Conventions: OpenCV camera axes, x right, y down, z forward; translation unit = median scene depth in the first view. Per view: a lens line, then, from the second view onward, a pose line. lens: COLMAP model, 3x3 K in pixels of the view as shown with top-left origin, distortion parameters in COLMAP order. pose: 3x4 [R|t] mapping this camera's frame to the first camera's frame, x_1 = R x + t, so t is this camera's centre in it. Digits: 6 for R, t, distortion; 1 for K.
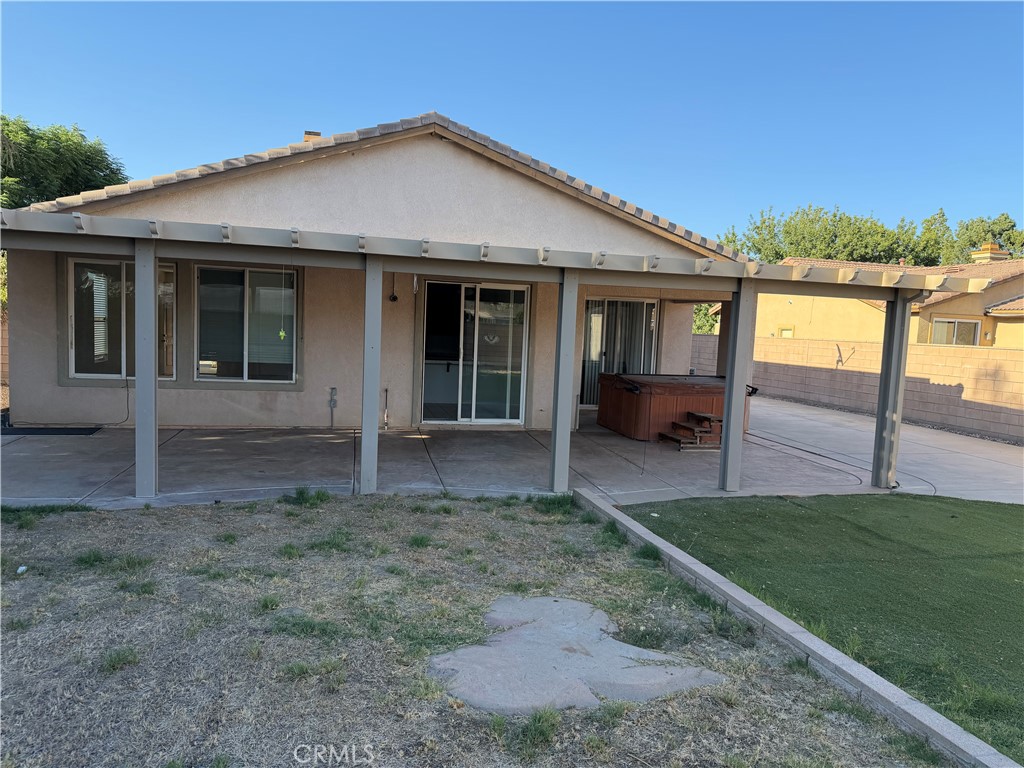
lens RADIAL K [[727.3, 0, 511.7], [0, 727.3, 391.0], [0, 0, 1]] dist [0.021449, -0.029223]
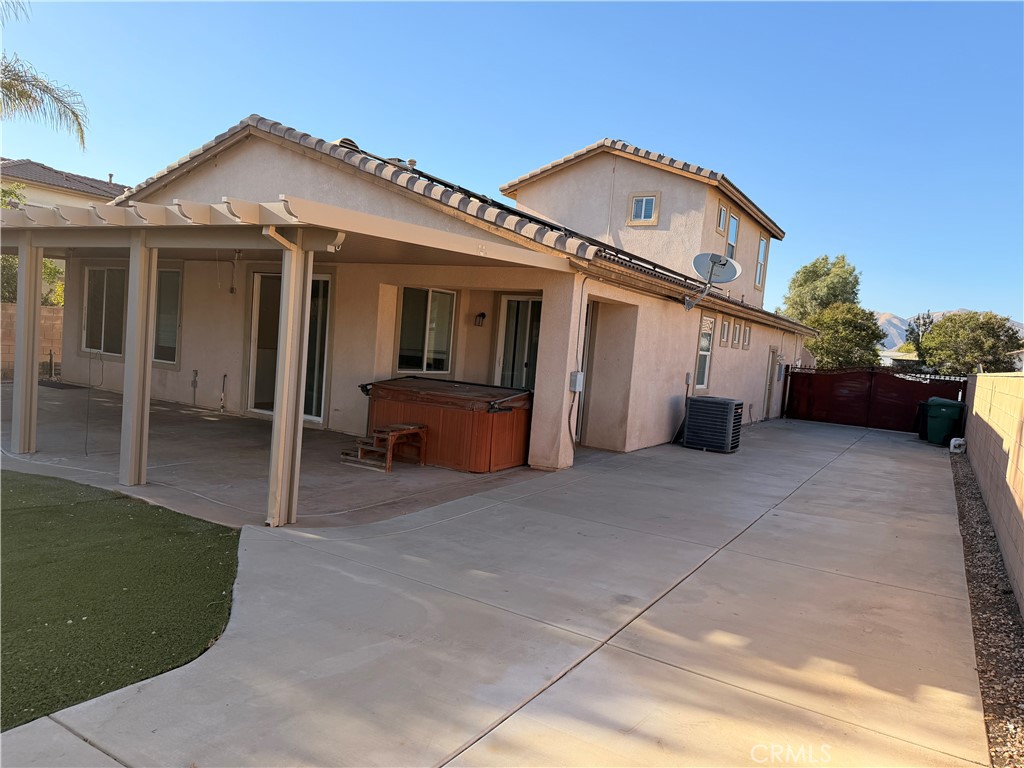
lens RADIAL K [[727.3, 0, 512.7], [0, 727.3, 379.5], [0, 0, 1]] dist [0.021449, -0.029223]
pose [[0.736440, 0.056752, -0.674118, 0.849121], [-0.111496, 0.993030, -0.038203, -0.001323], [0.667252, 0.103296, 0.737635, 0.481190]]
